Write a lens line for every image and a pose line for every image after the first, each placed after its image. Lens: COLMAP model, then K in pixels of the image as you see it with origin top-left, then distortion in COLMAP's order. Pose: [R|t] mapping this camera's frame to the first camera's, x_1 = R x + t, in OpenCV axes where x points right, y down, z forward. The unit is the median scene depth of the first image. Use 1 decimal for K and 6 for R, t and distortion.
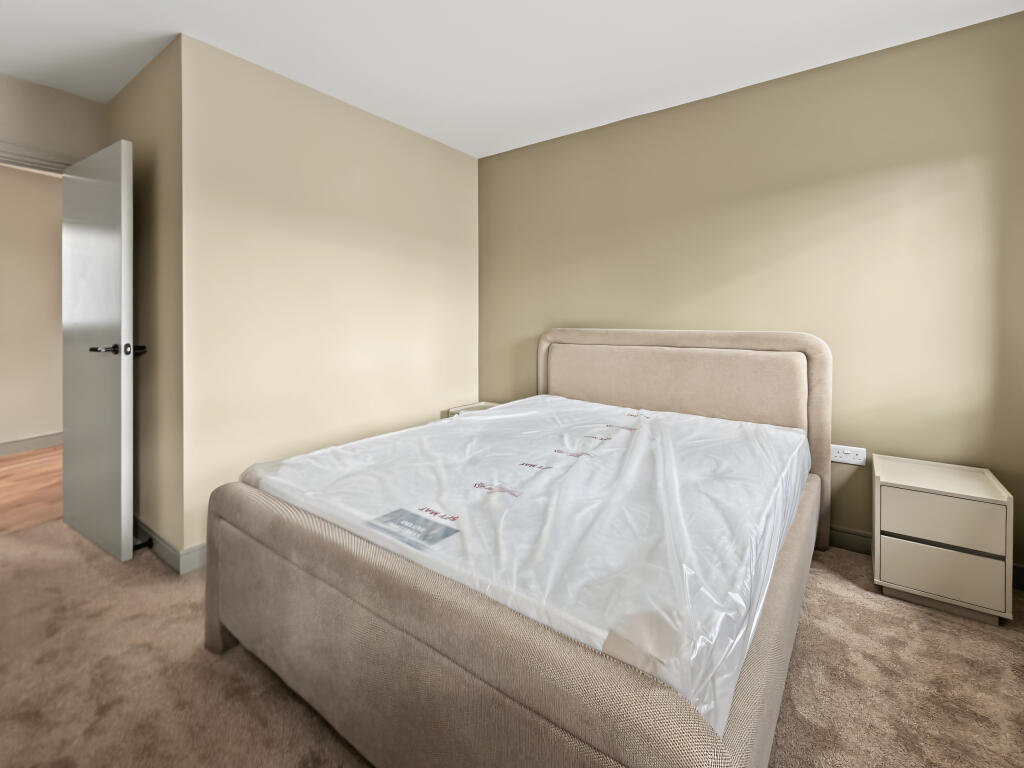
lens RADIAL K [[446.8, 0, 512.0], [0, 446.8, 384.0], [0, 0, 1]] dist [0.000318, 0.000030]
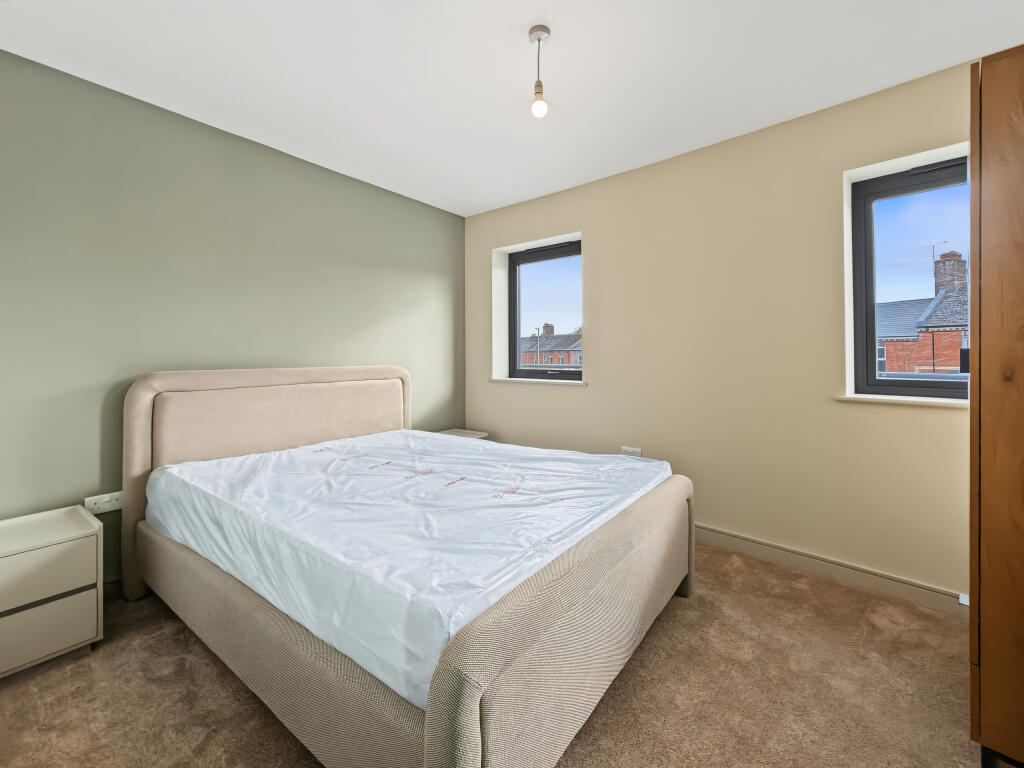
lens RADIAL K [[446.8, 0, 512.0], [0, 446.8, 384.0], [0, 0, 1]] dist [0.000318, 0.000030]
pose [[0.002971, -0.066660, 0.997771, -0.785335], [0.147407, 0.986905, 0.065496, -0.090524], [-0.989071, 0.146884, 0.012758, 0.586081]]
